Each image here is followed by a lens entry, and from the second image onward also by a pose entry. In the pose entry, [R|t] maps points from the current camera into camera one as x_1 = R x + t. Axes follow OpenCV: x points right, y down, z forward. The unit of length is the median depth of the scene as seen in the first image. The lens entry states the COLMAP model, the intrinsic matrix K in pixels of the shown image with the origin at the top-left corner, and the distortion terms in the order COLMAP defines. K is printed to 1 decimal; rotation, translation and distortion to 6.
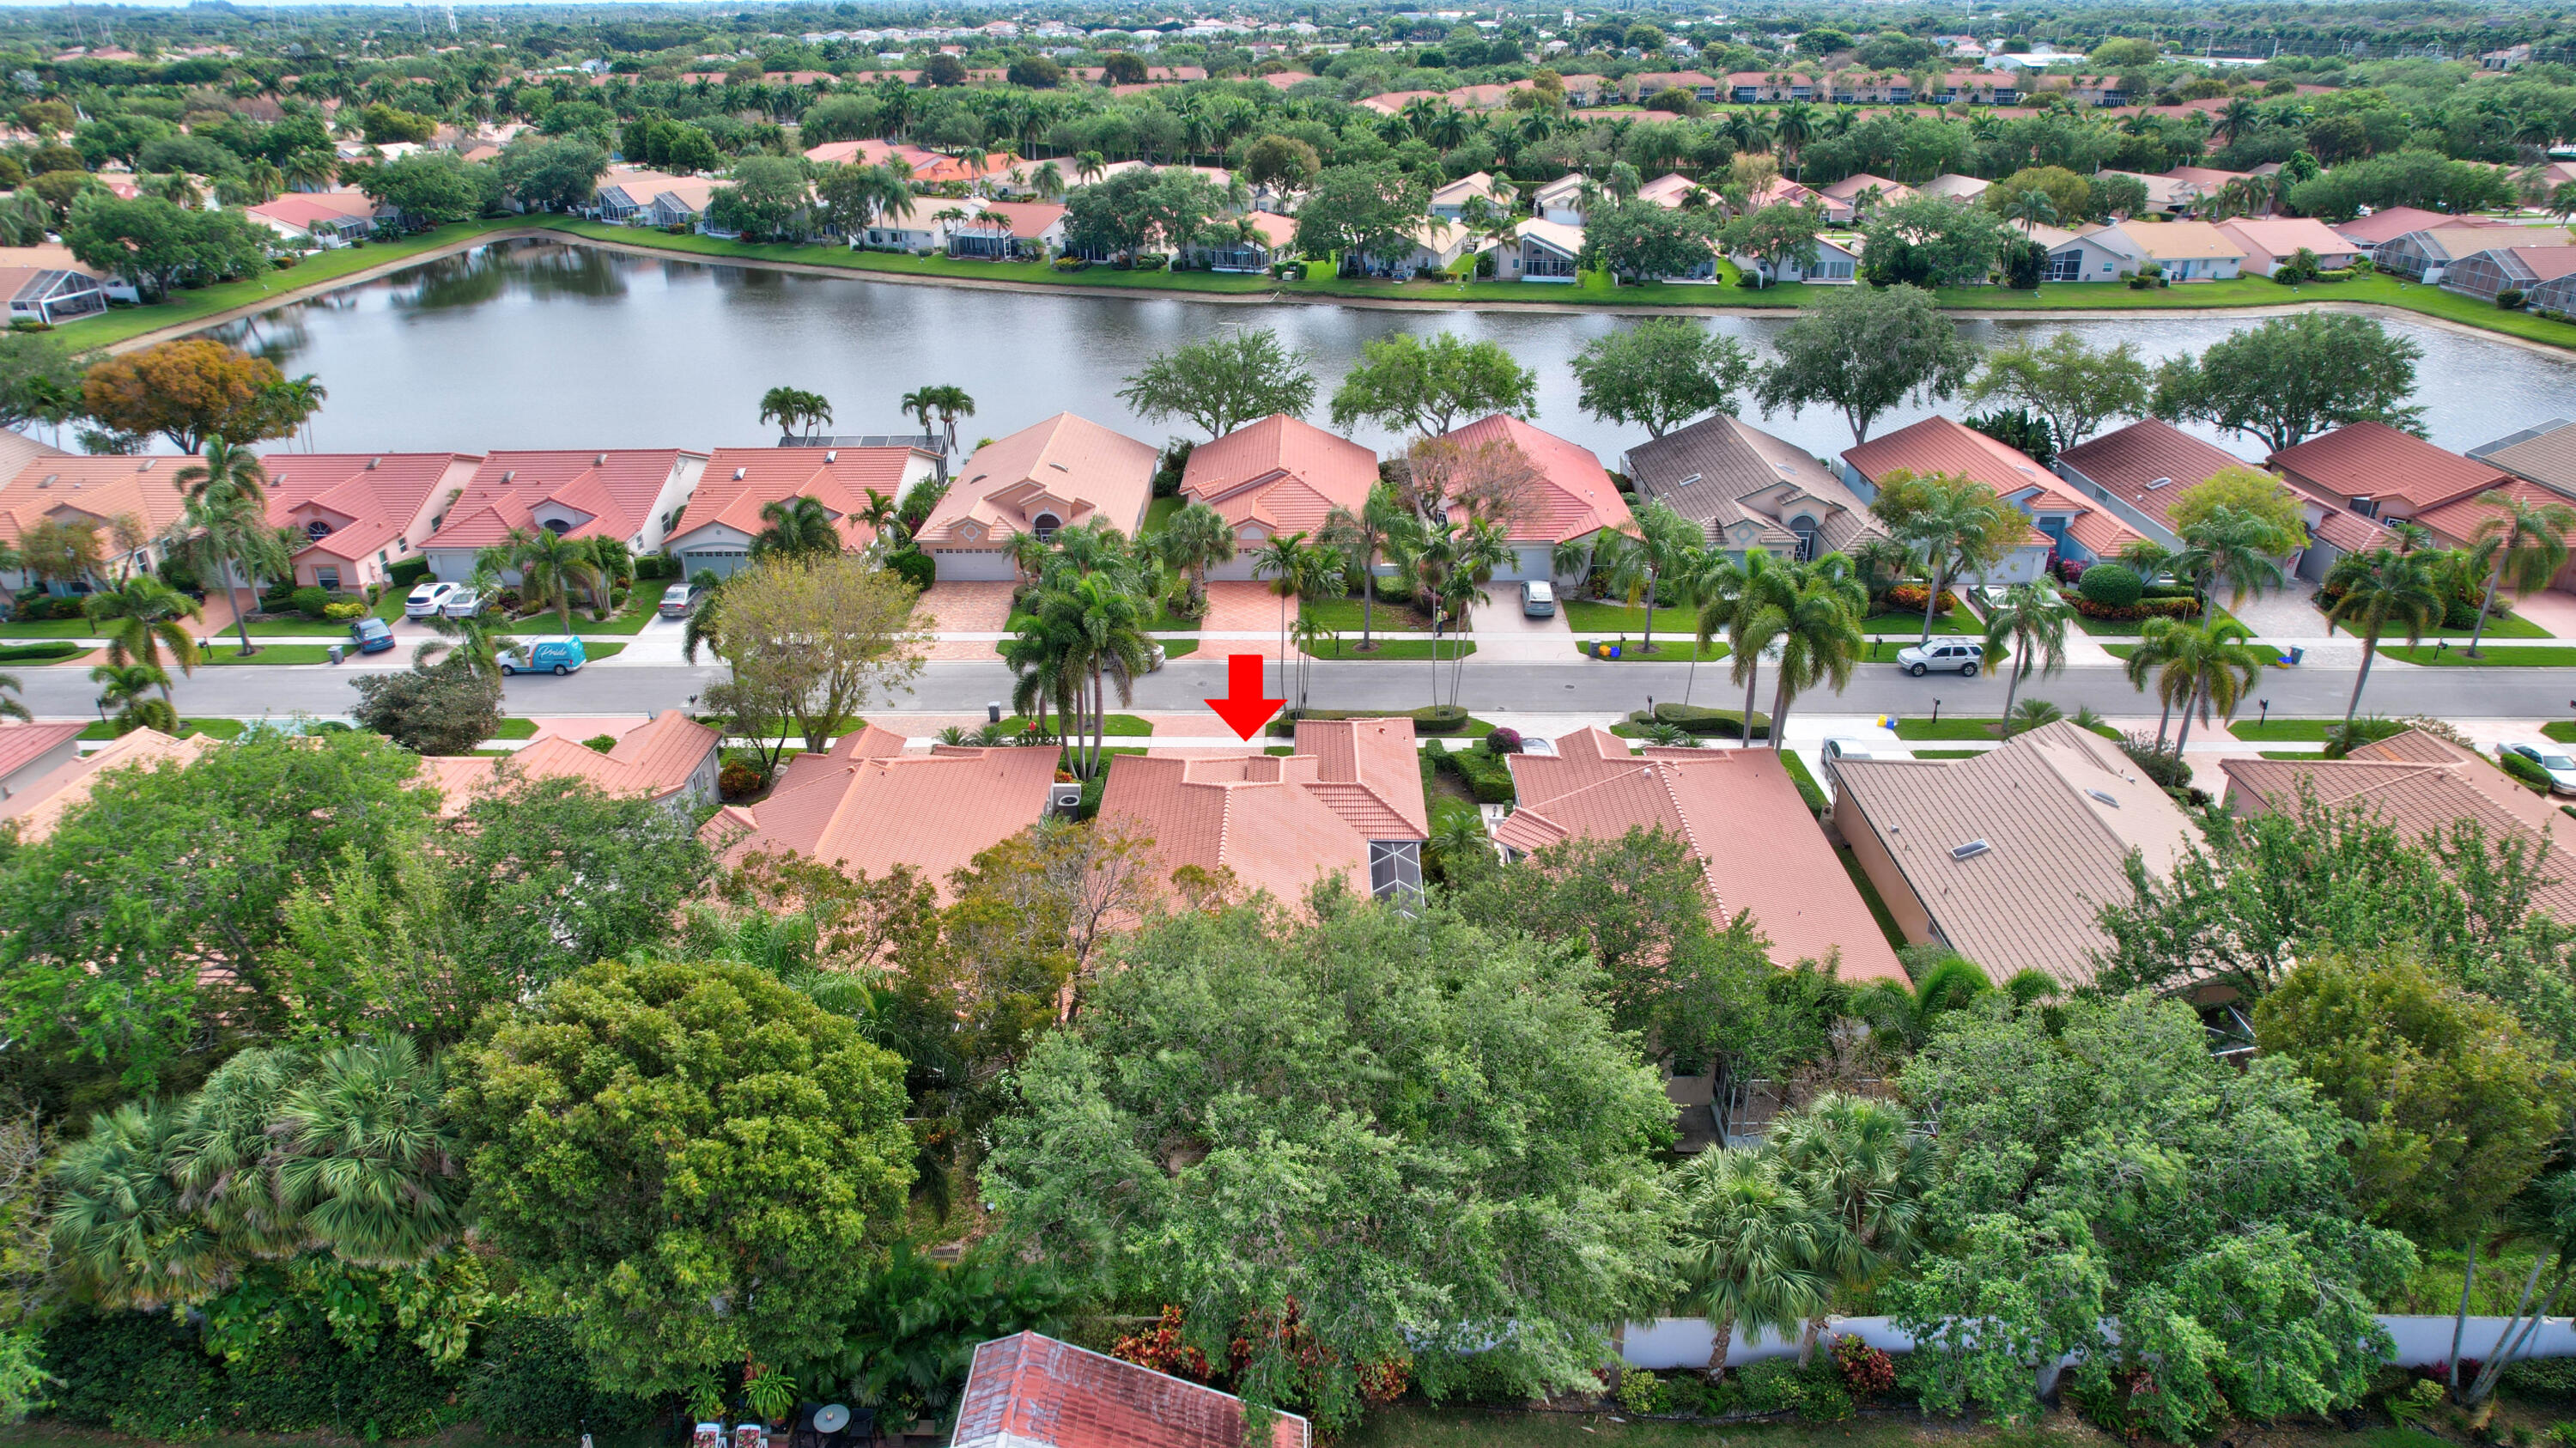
lens RADIAL K [[1643.7, 0, 1288.0], [0, 1643.7, 724.0], [0, 0, 1]] dist [-0.080265, 0.069807]
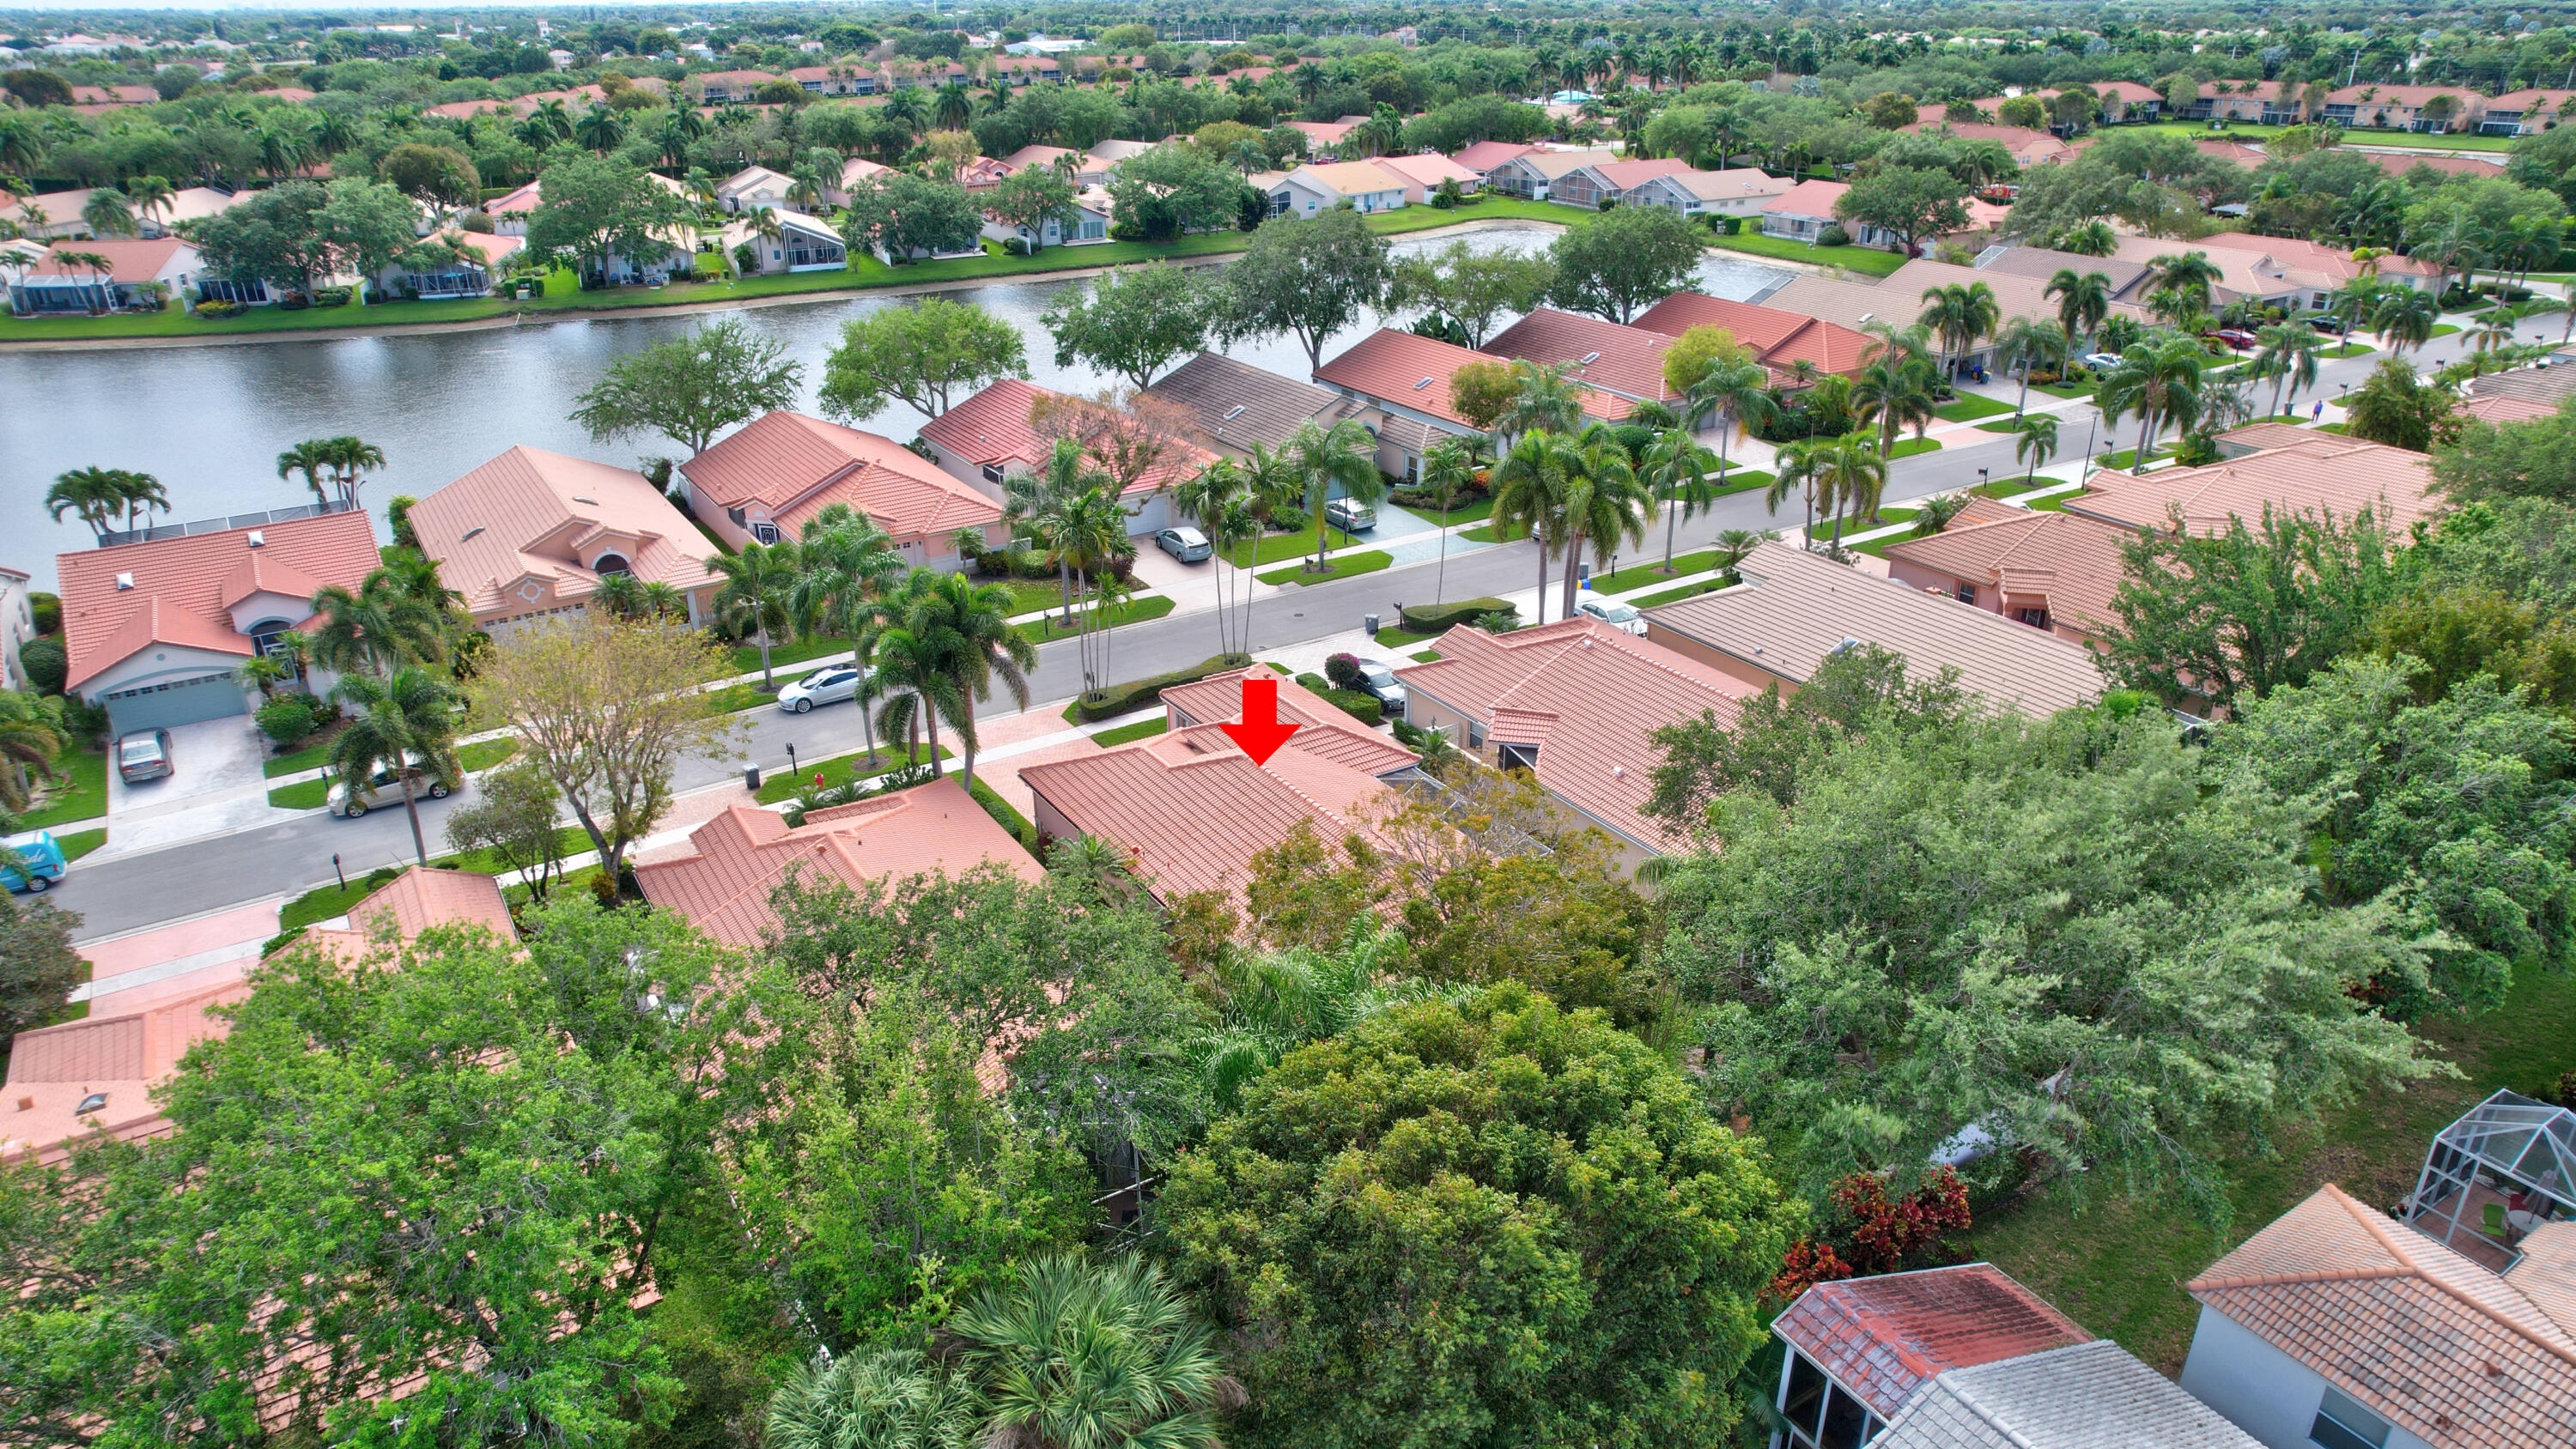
lens RADIAL K [[1647.1, 0, 1284.9], [0, 1647.1, 726.9], [0, 0, 1]] dist [-0.085342, 0.081118]
pose [[0.838843, -0.227615, 0.494504, -0.239693], [0.228868, 0.971667, 0.059012, -0.012596], [-0.493925, 0.063675, 0.867170, 0.110284]]
